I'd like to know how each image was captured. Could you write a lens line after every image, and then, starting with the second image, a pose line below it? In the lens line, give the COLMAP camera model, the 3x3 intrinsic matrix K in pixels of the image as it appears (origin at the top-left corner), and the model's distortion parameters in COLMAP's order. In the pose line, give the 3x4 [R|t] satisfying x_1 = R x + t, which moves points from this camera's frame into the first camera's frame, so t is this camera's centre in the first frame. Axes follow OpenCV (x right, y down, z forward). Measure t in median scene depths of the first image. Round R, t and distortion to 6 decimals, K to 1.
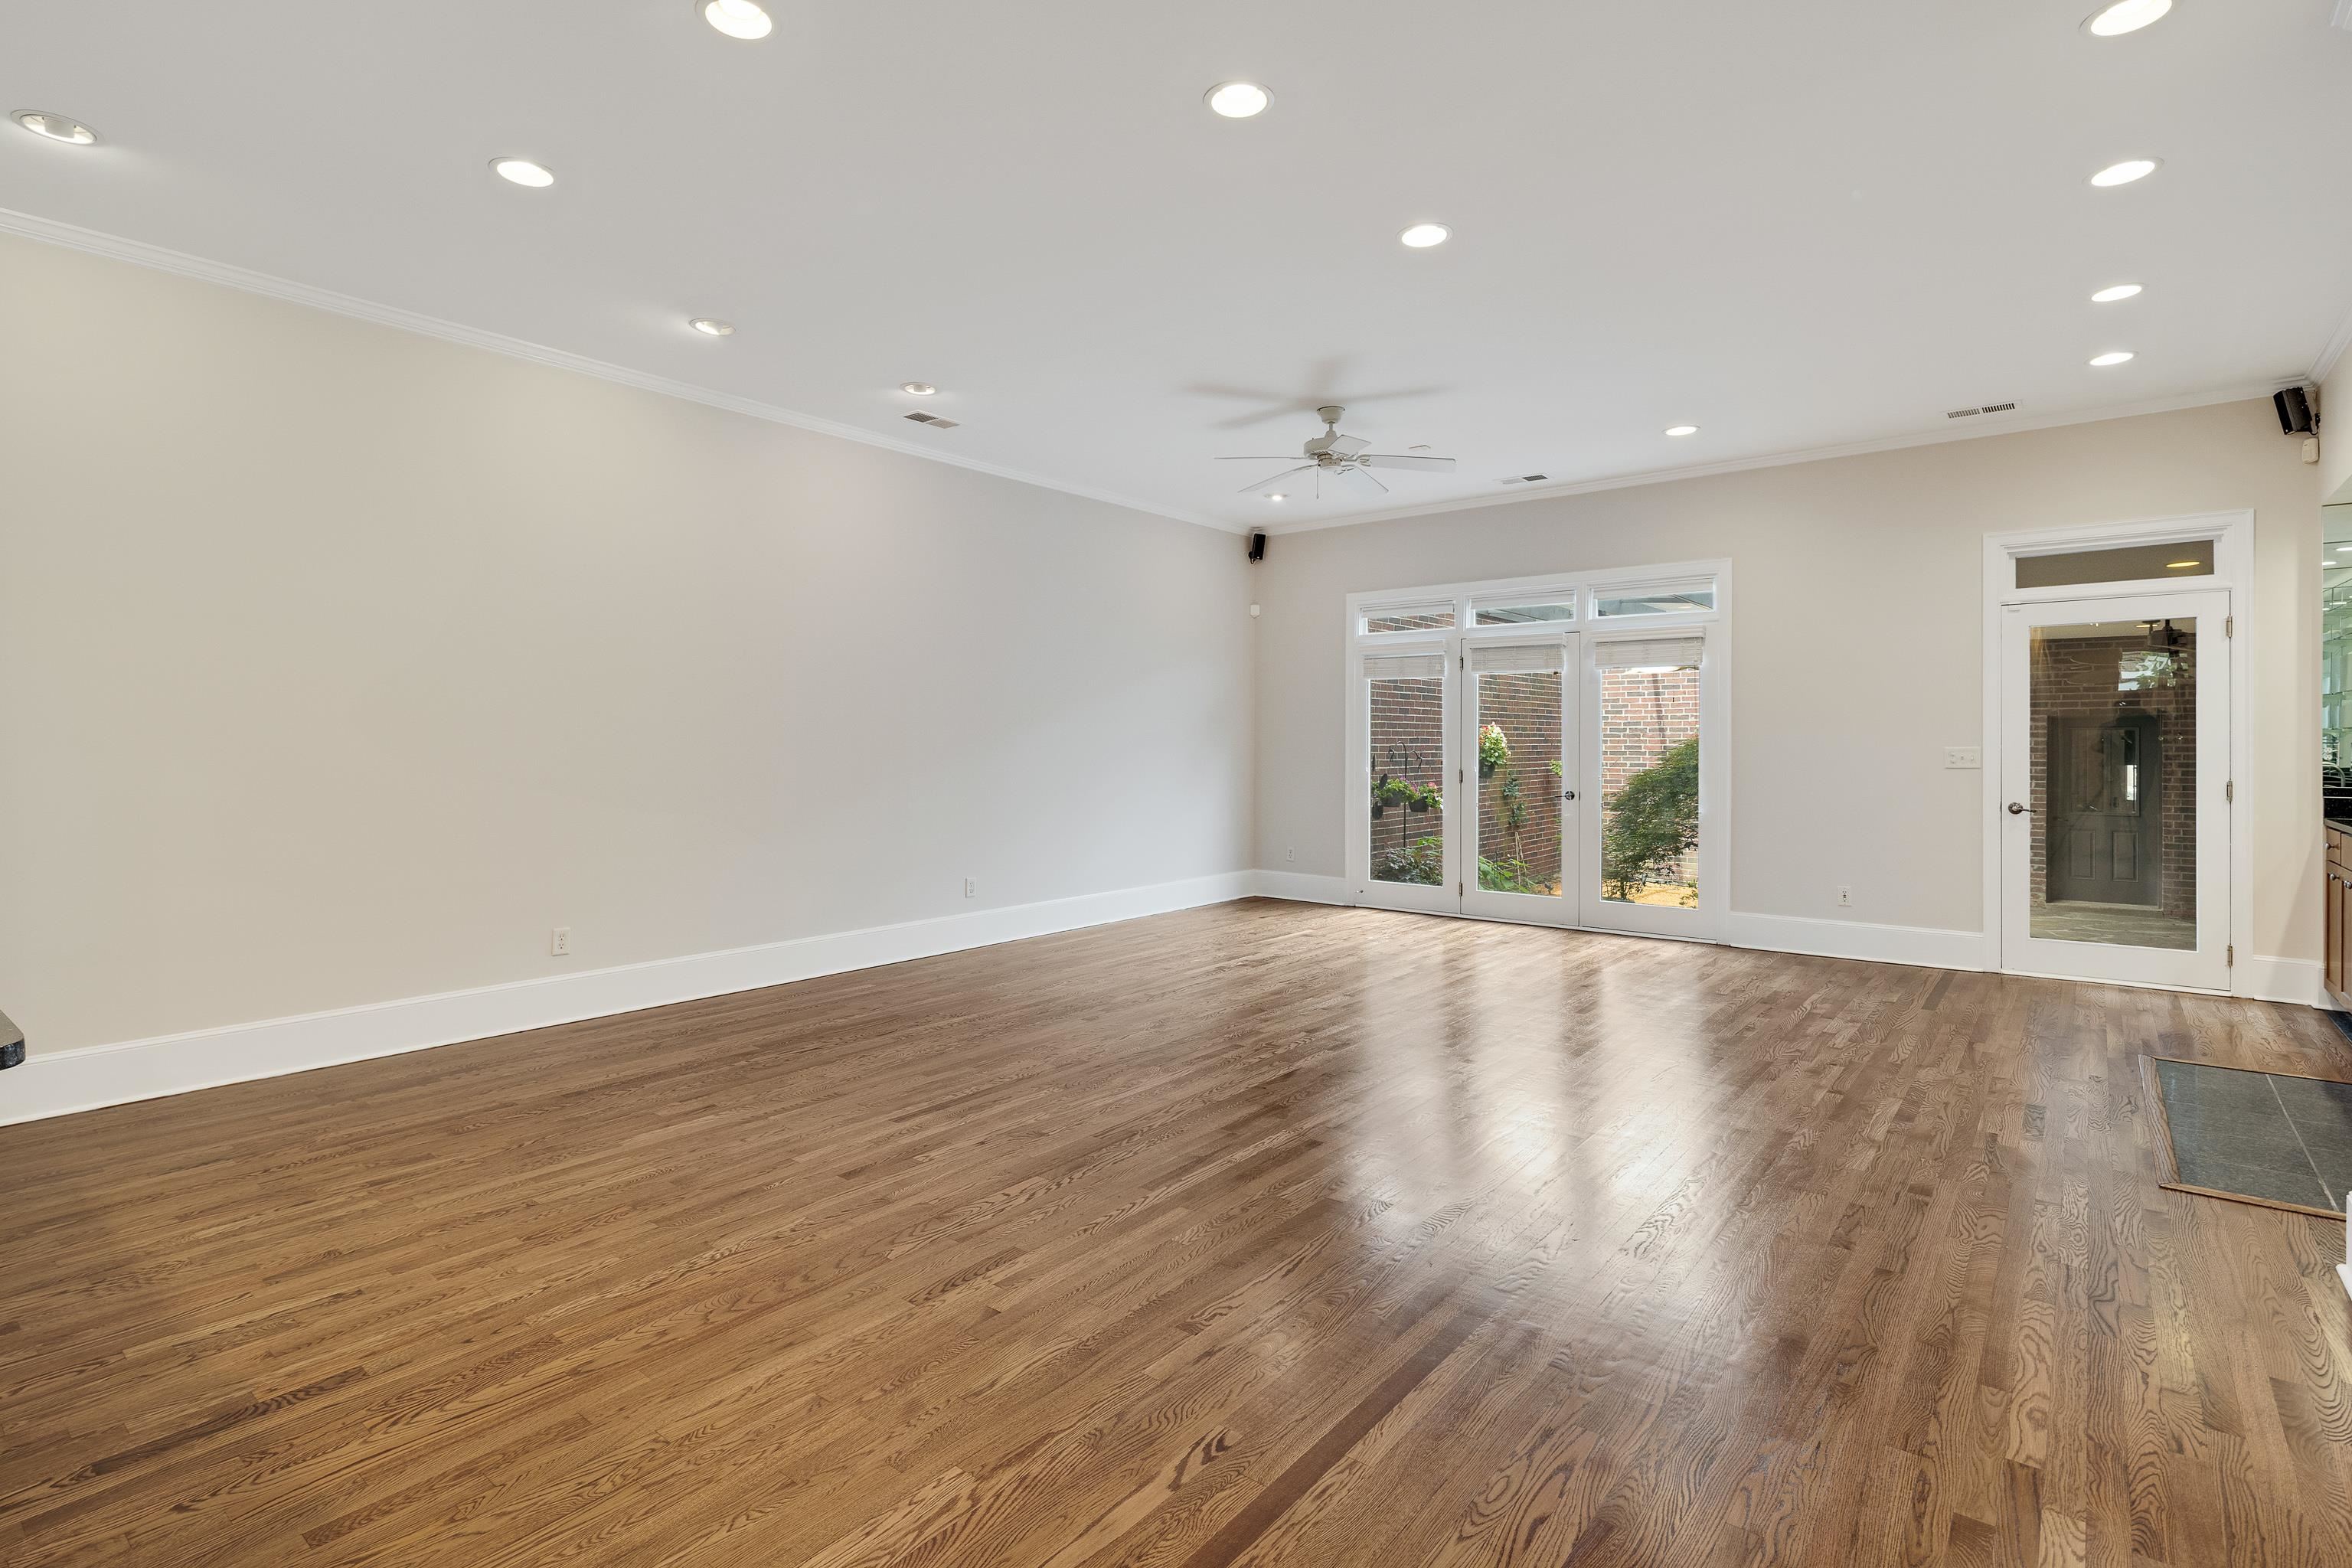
lens RADIAL K [[1147.8, 0, 1176.1], [0, 1147.8, 770.3], [0, 0, 1]] dist [0.005598, -0.005810]
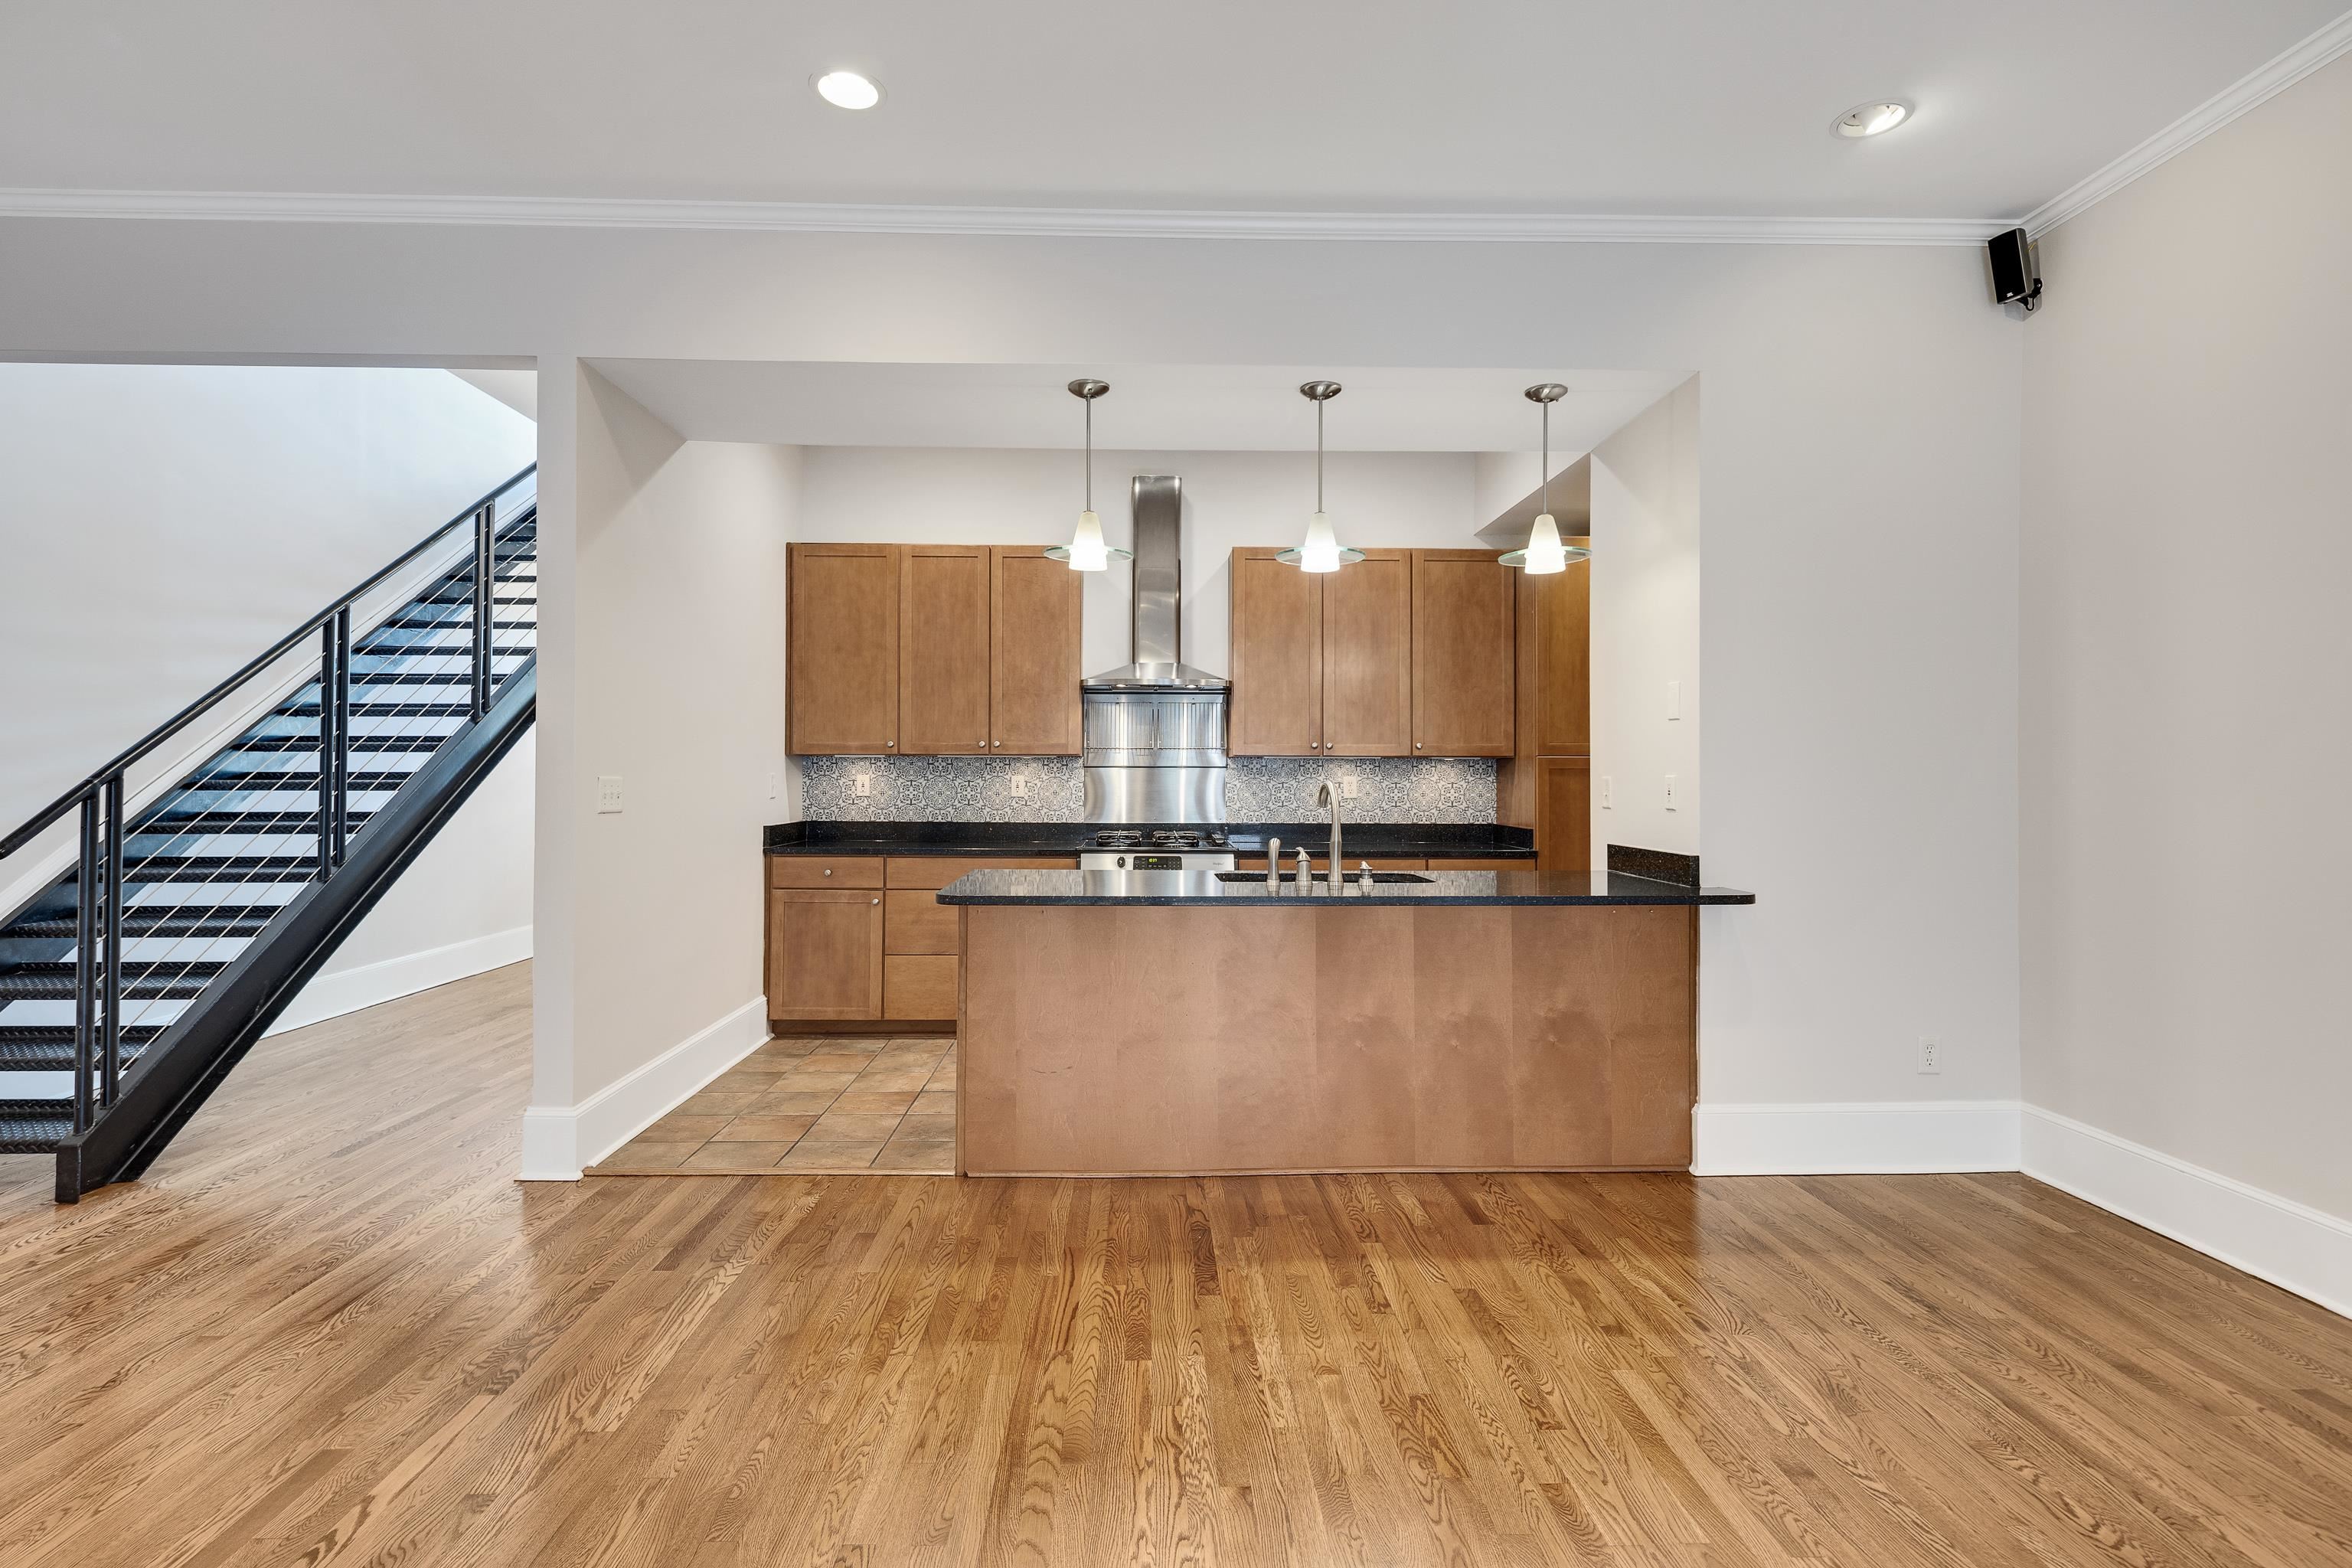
lens RADIAL K [[1147.8, 0, 1176.1], [0, 1147.8, 770.3], [0, 0, 1]] dist [0.005598, -0.005810]
pose [[-0.764198, -0.002901, -0.644975, 0.092906], [-0.017867, 0.999701, 0.016673, -0.042859], [0.644734, 0.024265, -0.764022, 1.891346]]
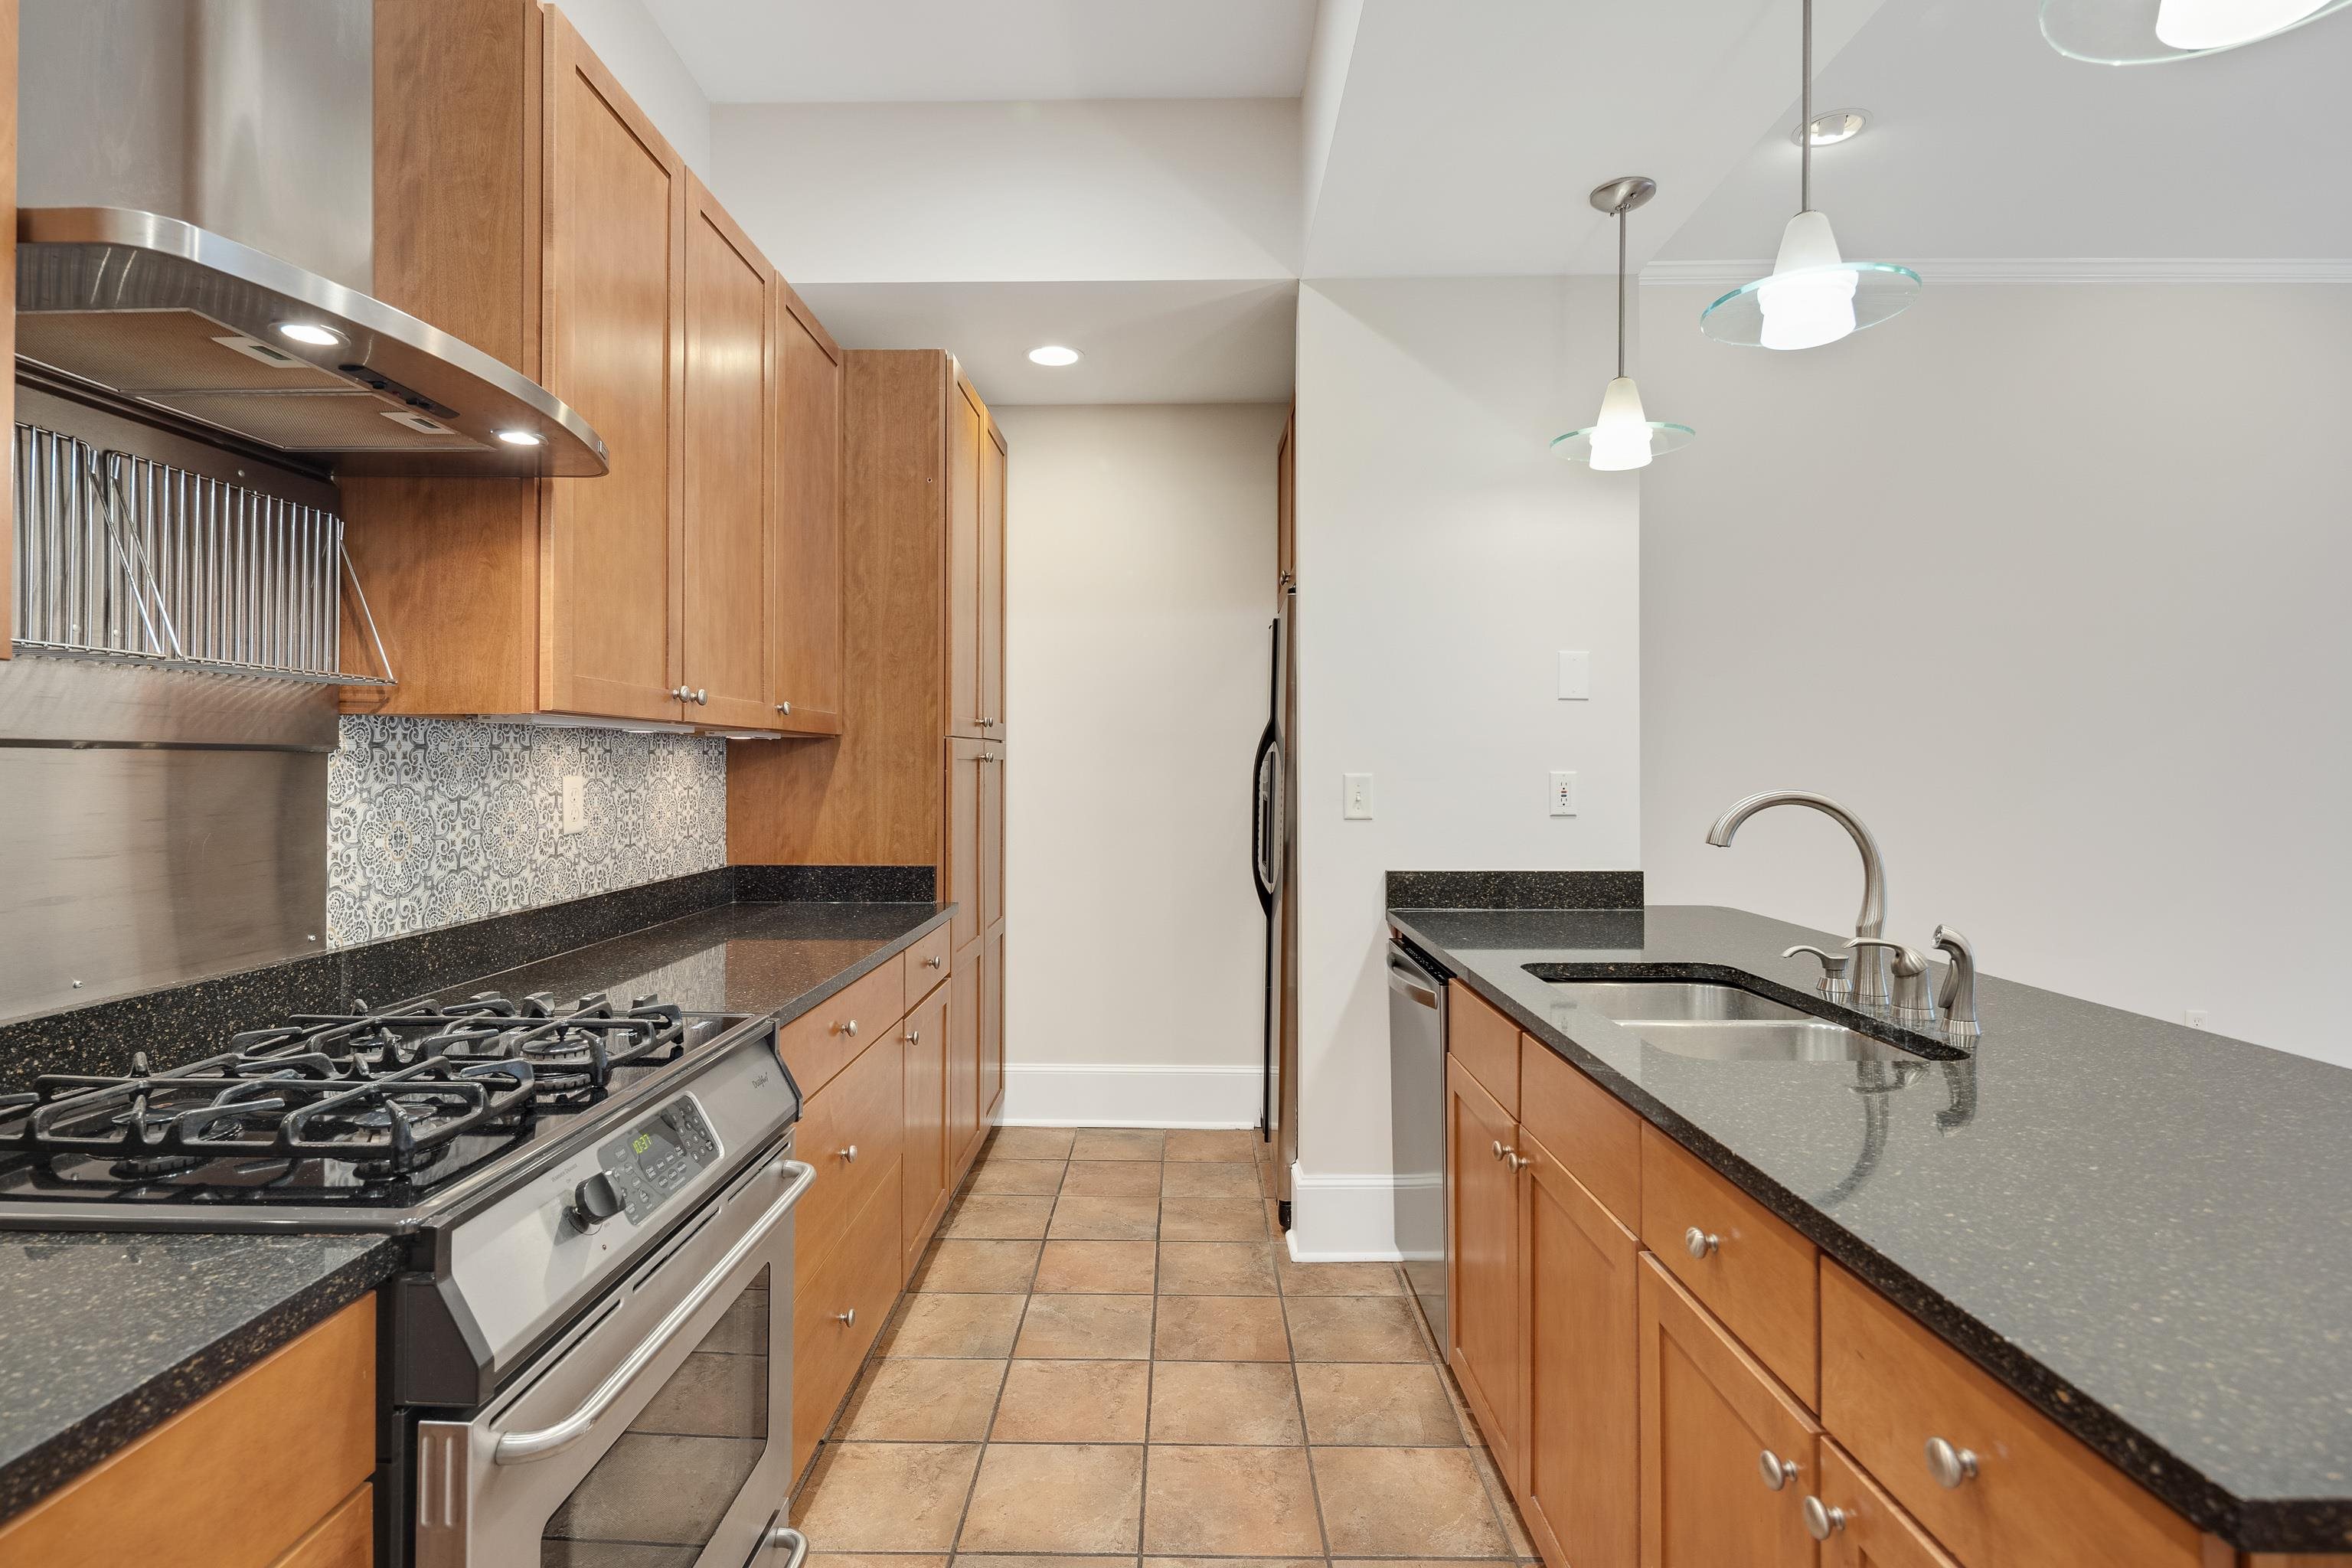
lens RADIAL K [[1139.3, 0, 1183.7], [0, 1139.3, 758.0], [0, 0, 1]] dist [0.002288, -0.000029]
pose [[0.615819, -0.001164, -0.787887, -0.785651], [-0.025147, 0.999460, -0.021131, -0.000662], [0.787486, 0.032826, 0.615457, -0.052553]]
